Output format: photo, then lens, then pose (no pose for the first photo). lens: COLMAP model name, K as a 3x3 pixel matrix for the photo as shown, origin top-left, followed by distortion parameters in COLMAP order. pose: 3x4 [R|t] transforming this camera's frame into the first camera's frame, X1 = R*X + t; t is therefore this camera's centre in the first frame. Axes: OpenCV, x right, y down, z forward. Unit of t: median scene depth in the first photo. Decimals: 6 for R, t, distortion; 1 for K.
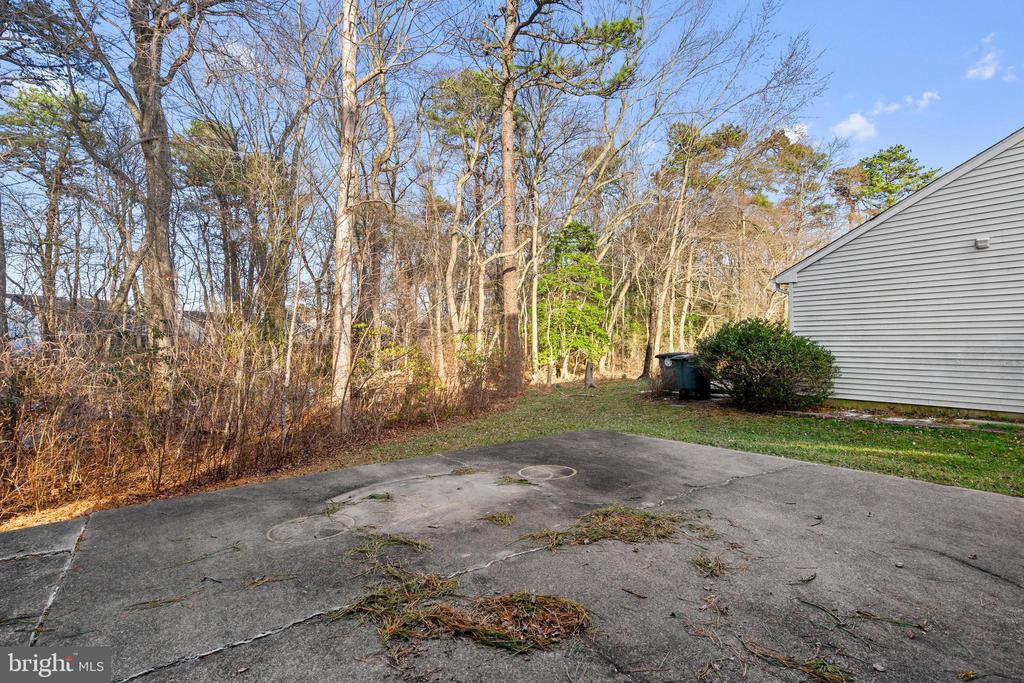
lens RADIAL K [[490.4, 0, 527.7], [0, 490.4, 342.4], [0, 0, 1]] dist [-0.009451, 0.000169]
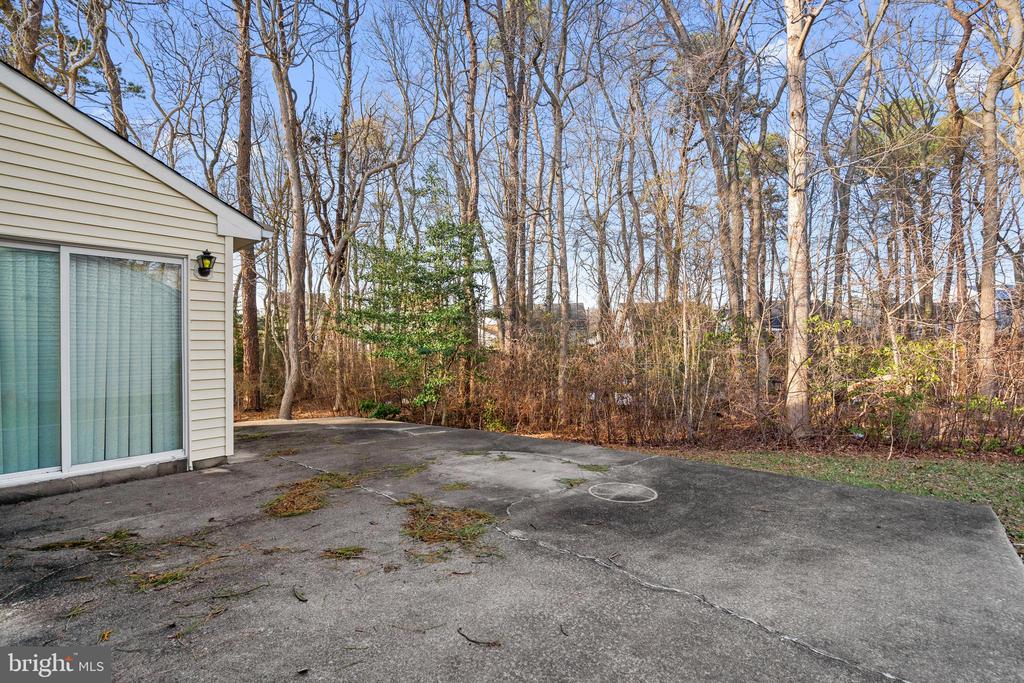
lens RADIAL K [[473.8, 0, 512.0], [0, 473.8, 341.5], [0, 0, 1]] dist [-0.002467, 0.000676]
pose [[0.210232, 0.006631, -0.977629, 1.016471], [0.007137, 0.999940, 0.008317, -0.014070], [0.977625, -0.008726, 0.210172, 0.787124]]
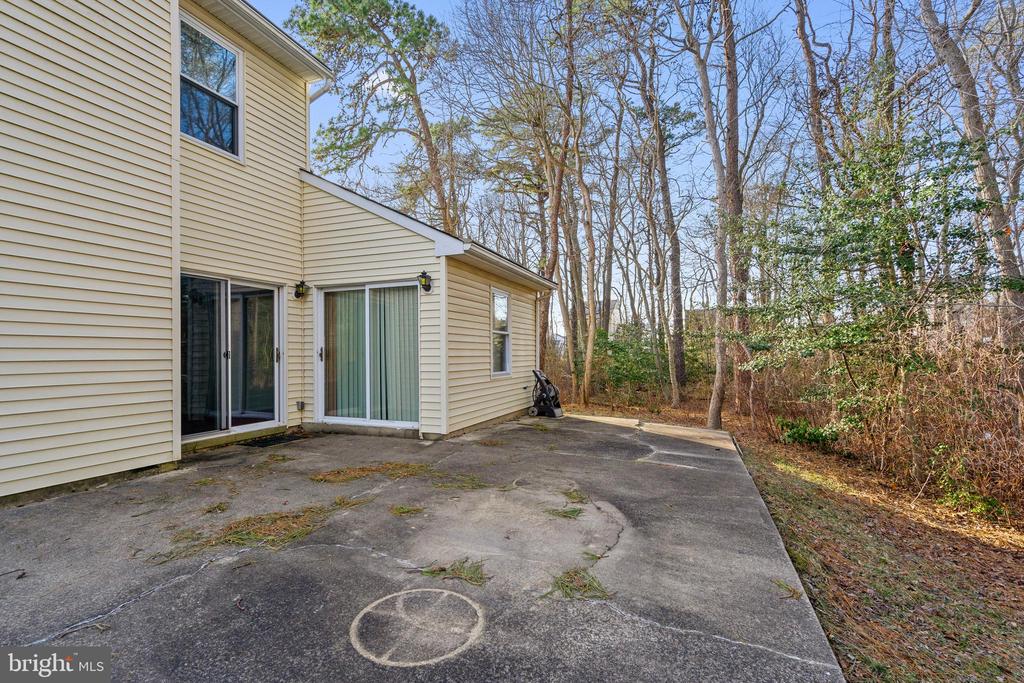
lens RADIAL K [[473.8, 0, 512.0], [0, 473.8, 341.5], [0, 0, 1]] dist [-0.002467, 0.000676]
pose [[-0.858882, 0.009438, -0.512086, 0.230874], [0.020199, 0.999677, -0.015454, 0.019725], [0.511774, -0.023616, -0.858795, 1.764710]]
